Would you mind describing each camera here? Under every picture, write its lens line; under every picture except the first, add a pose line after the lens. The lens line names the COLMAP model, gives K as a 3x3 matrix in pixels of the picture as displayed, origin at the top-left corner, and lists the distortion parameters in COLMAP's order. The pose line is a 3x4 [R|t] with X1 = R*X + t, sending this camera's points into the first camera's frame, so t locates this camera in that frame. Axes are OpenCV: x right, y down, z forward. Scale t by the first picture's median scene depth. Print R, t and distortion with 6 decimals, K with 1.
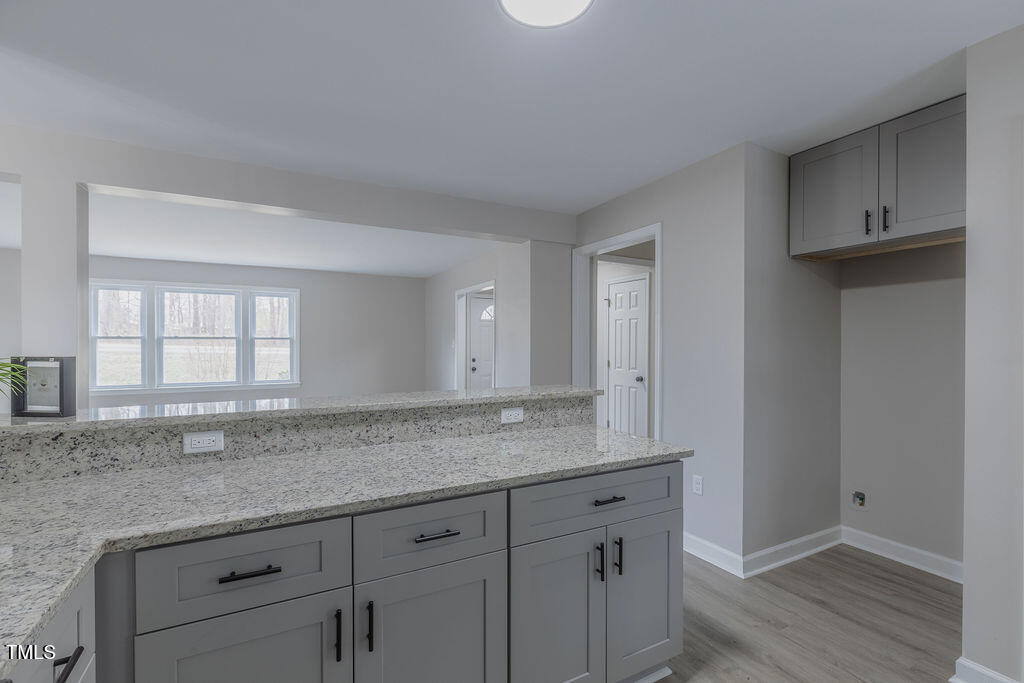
lens RADIAL K [[464.7, 0, 510.2], [0, 464.7, 340.3], [0, 0, 1]] dist [-0.000761, 0.001223]
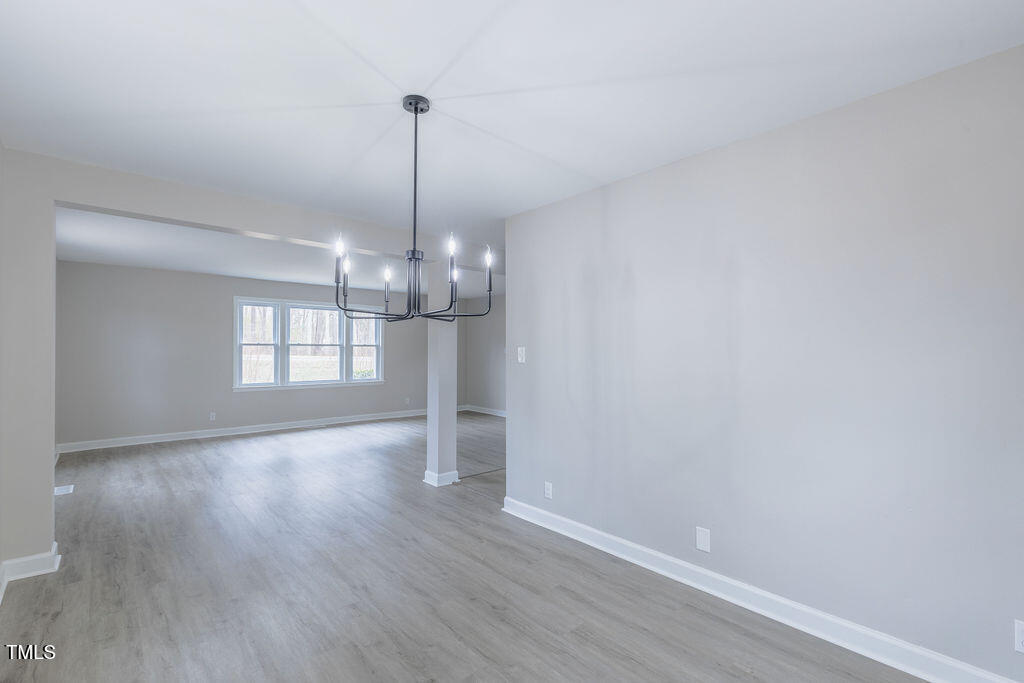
lens RADIAL K [[464.7, 0, 502.4], [0, 464.7, 349.6], [0, 0, 1]] dist [-0.000761, 0.001223]
pose [[0.970373, -0.000502, 0.241611, -1.386006], [-0.000767, 0.999986, 0.005159, 0.001778], [-0.241610, -0.005191, 0.970359, -0.960378]]
